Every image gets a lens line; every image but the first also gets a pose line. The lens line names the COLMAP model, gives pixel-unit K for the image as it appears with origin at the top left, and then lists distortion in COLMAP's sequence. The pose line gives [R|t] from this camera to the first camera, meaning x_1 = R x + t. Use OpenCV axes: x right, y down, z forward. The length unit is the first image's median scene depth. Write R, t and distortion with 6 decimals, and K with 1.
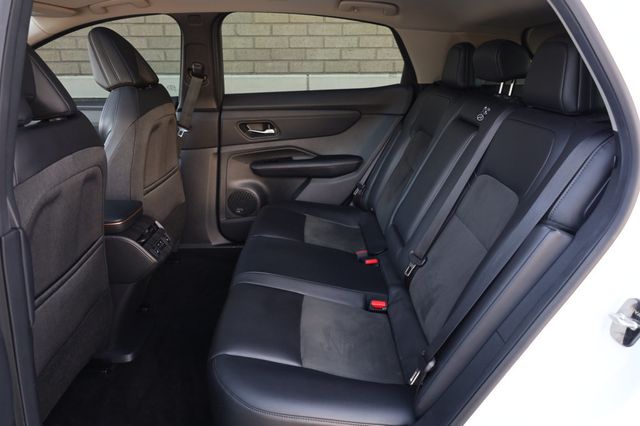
lens RADIAL K [[444.6, 0, 320.0], [0, 444.6, 213.0], [0, 0, 1]] dist [0.001180, -0.004204]
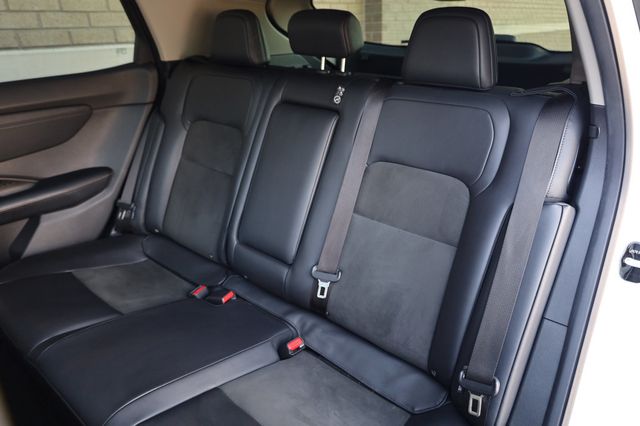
lens RADIAL K [[444.6, 0, 320.0], [0, 444.6, 213.0], [0, 0, 1]] dist [0.001180, -0.004204]
pose [[0.655866, -0.305017, 0.690511, -0.210425], [0.249791, 0.950893, 0.182775, -0.103238], [-0.712351, 0.052608, 0.699849, 0.250360]]
